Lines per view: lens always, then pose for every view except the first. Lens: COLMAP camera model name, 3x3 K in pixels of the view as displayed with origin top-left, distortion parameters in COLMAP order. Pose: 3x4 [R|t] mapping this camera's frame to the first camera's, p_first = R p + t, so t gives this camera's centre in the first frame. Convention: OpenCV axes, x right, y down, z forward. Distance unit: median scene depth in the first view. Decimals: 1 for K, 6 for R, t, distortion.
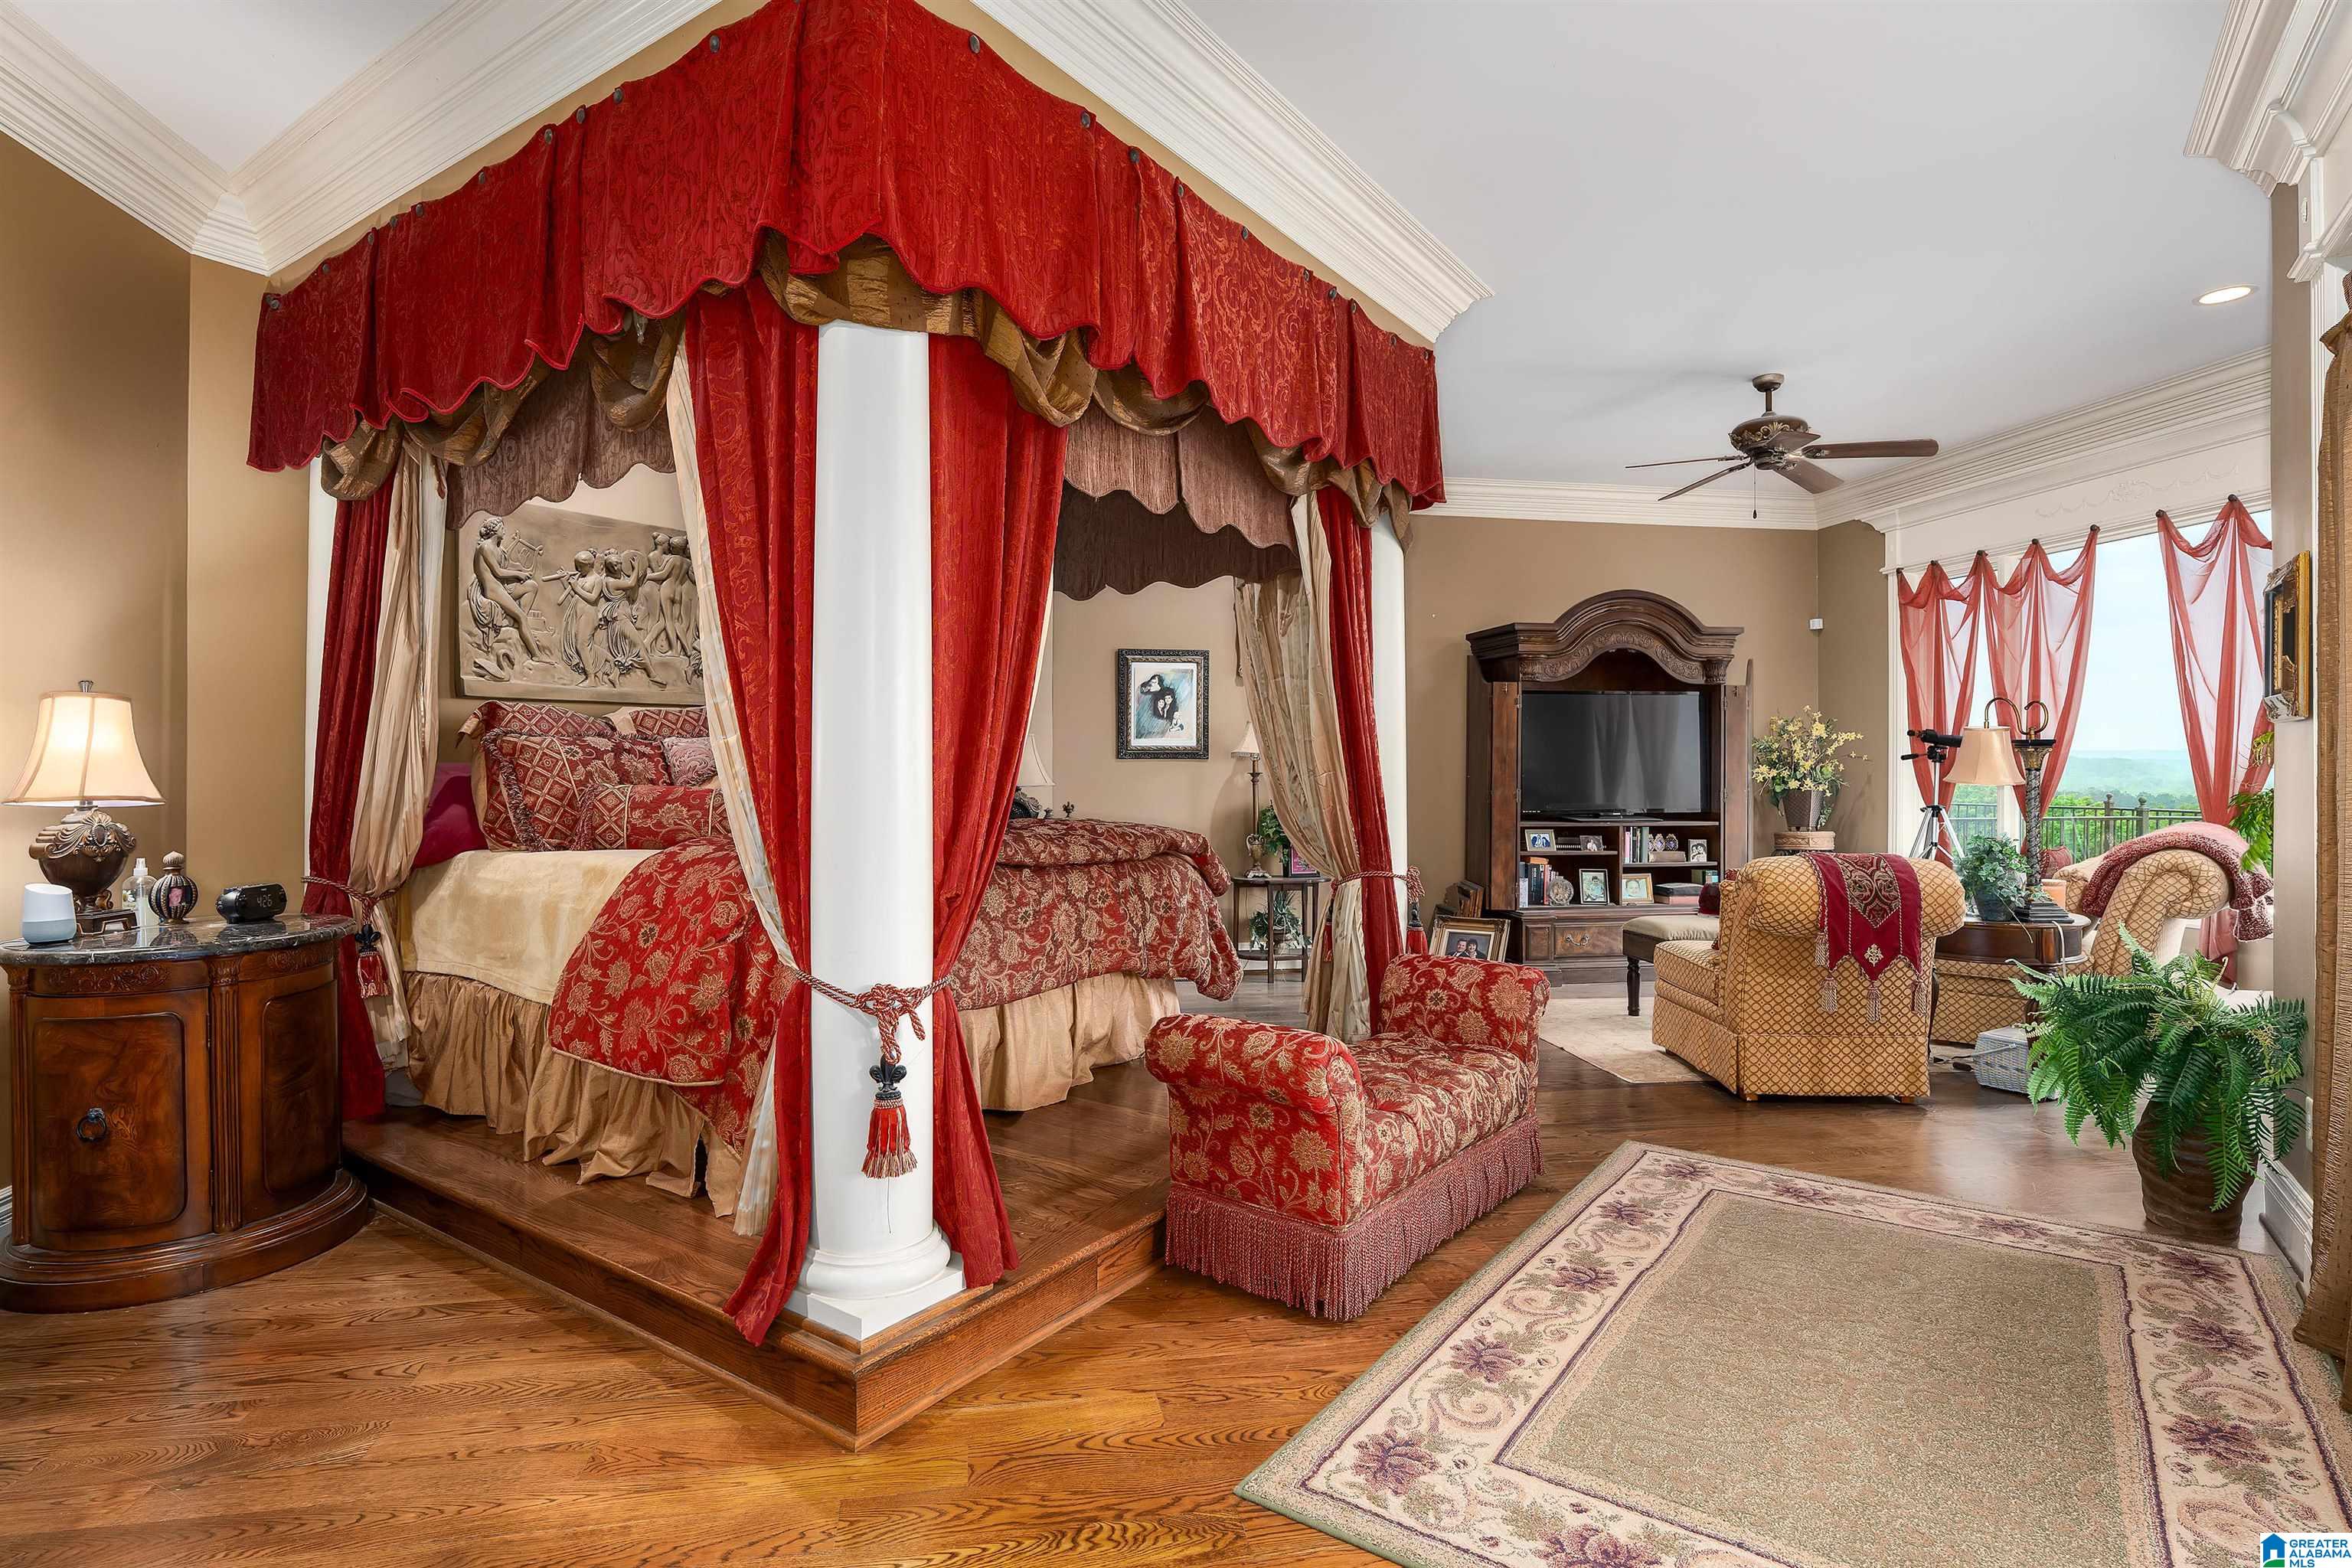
lens RADIAL K [[1270.7, 0, 1173.1], [0, 1270.7, 771.2], [0, 0, 1]] dist [-0.001847, -0.000425]
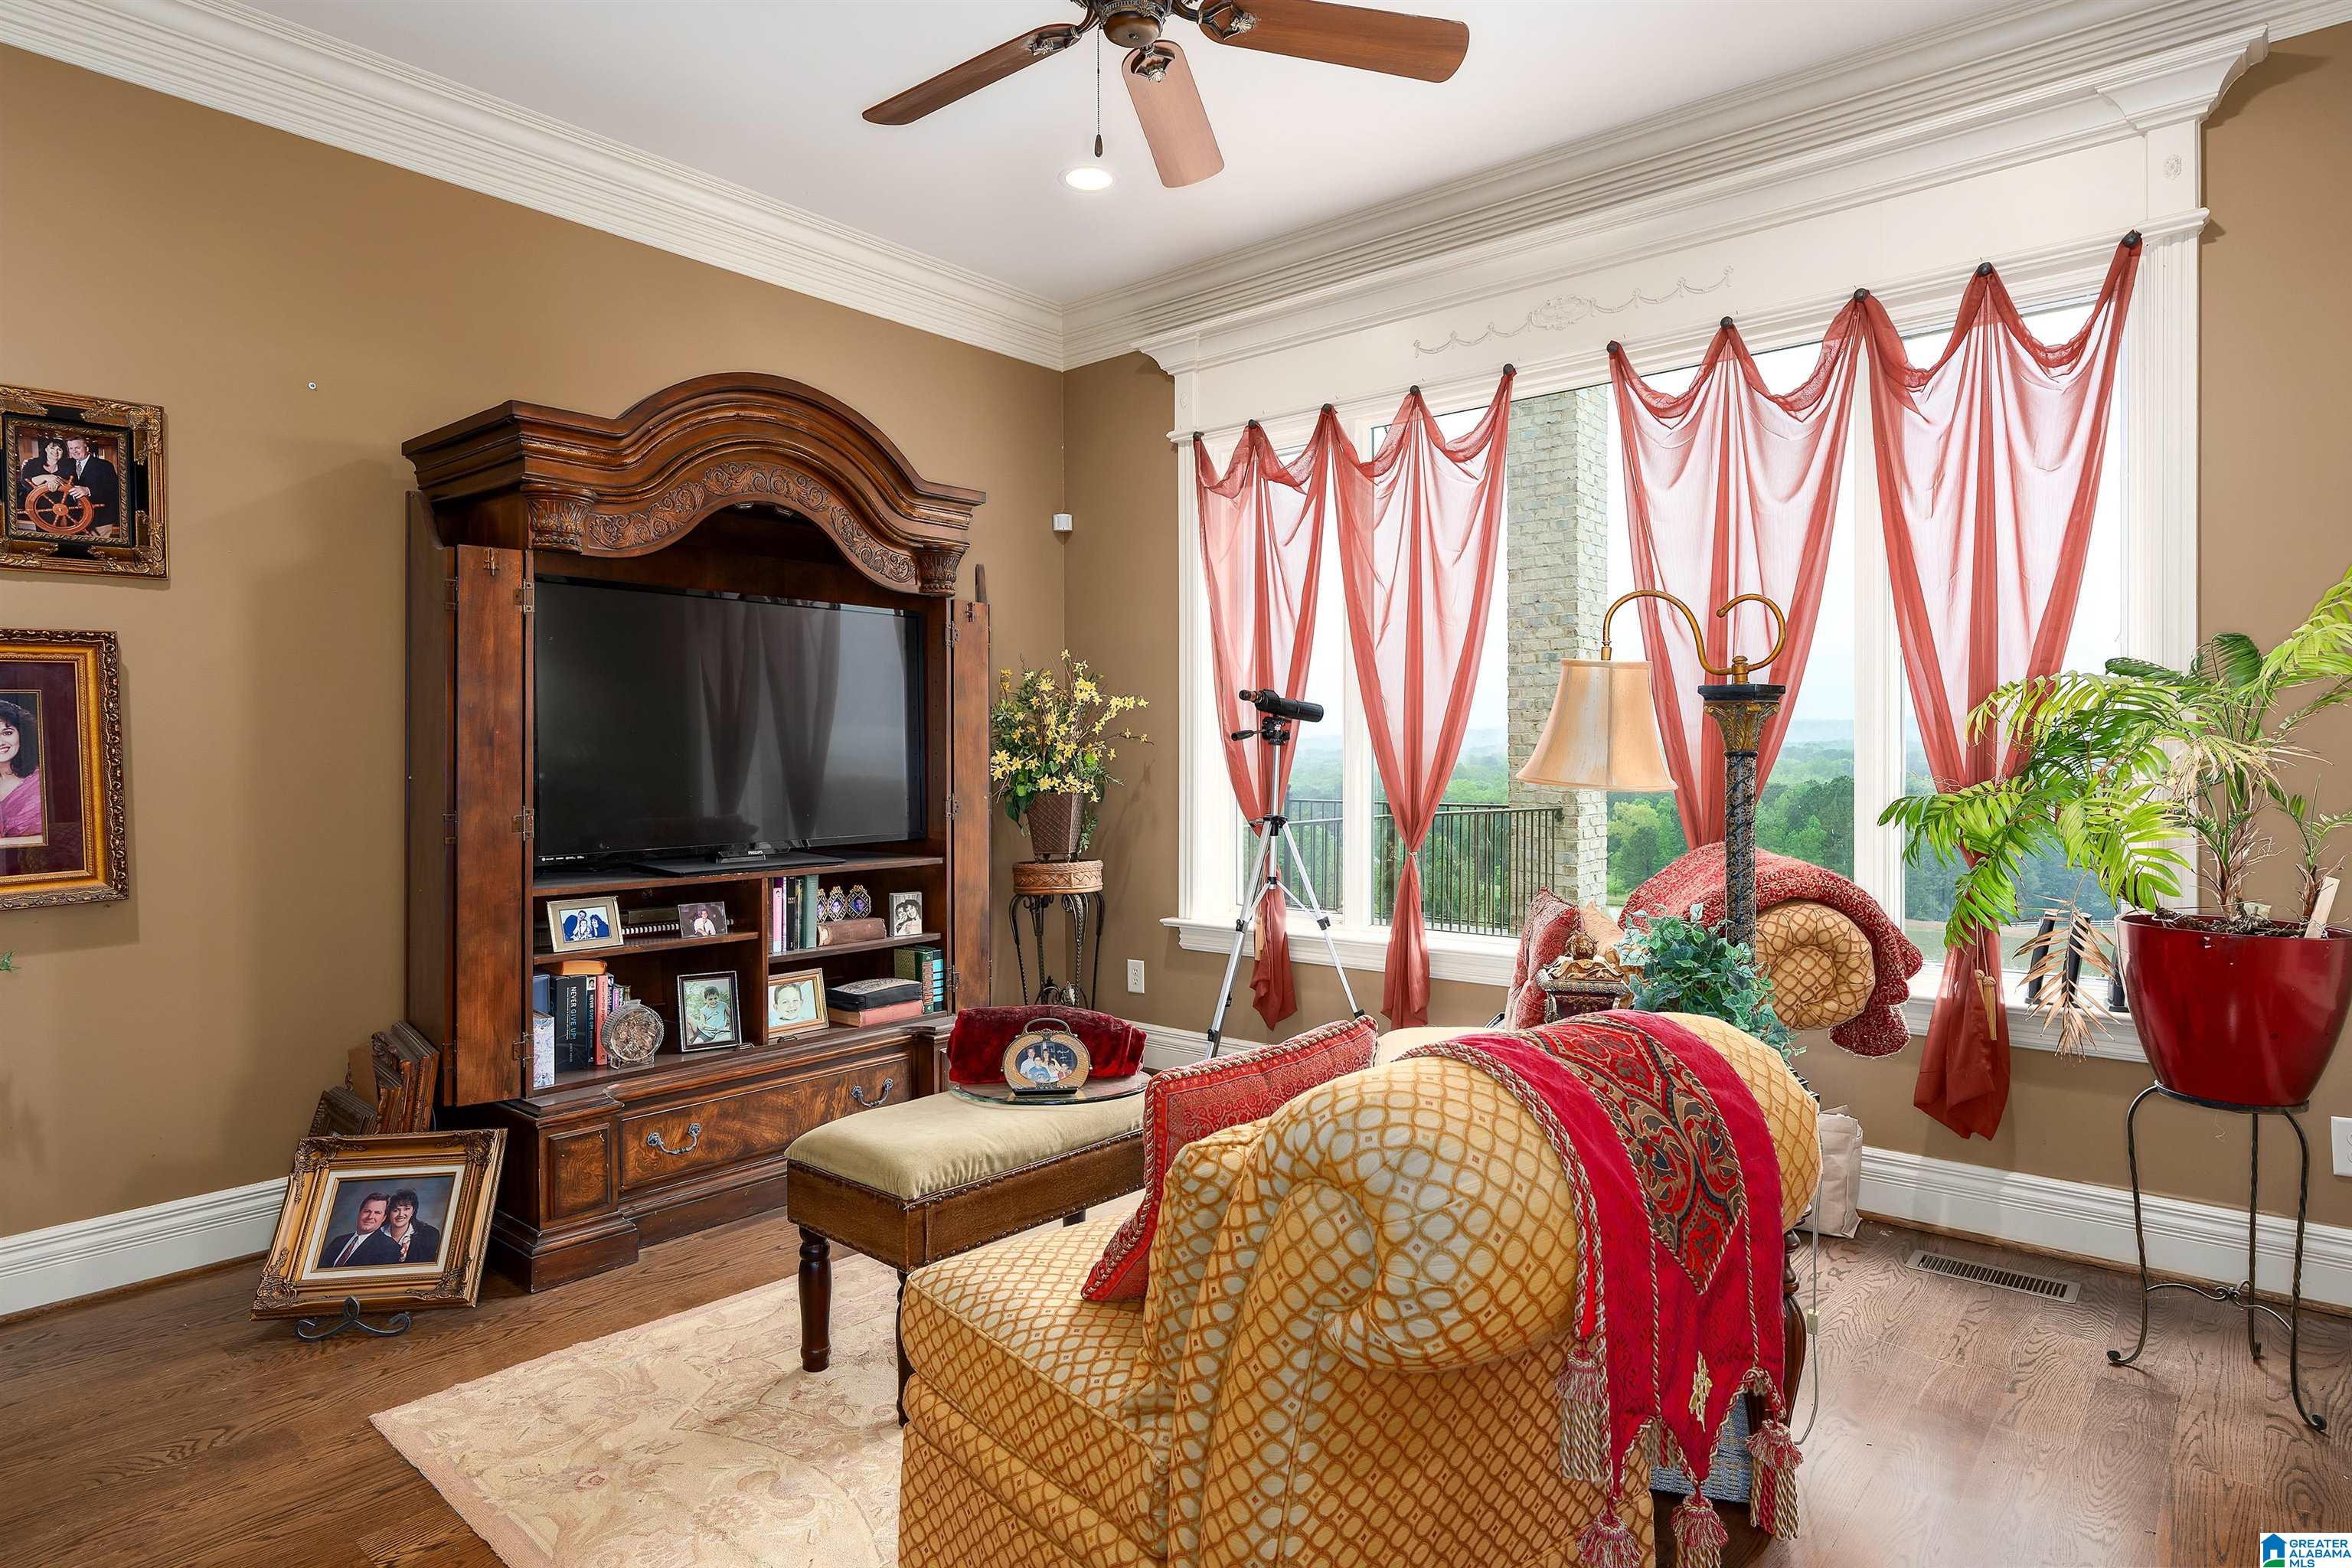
lens RADIAL K [[1331.7, 0, 1178.3], [0, 1331.7, 768.2], [0, 0, 1]] dist [-0.017166, 0.000371]
pose [[0.782596, -0.008483, 0.622472, 0.163385], [0.005020, 0.999961, 0.007316, -0.000815], [-0.622510, -0.002601, 0.782608, 0.511079]]
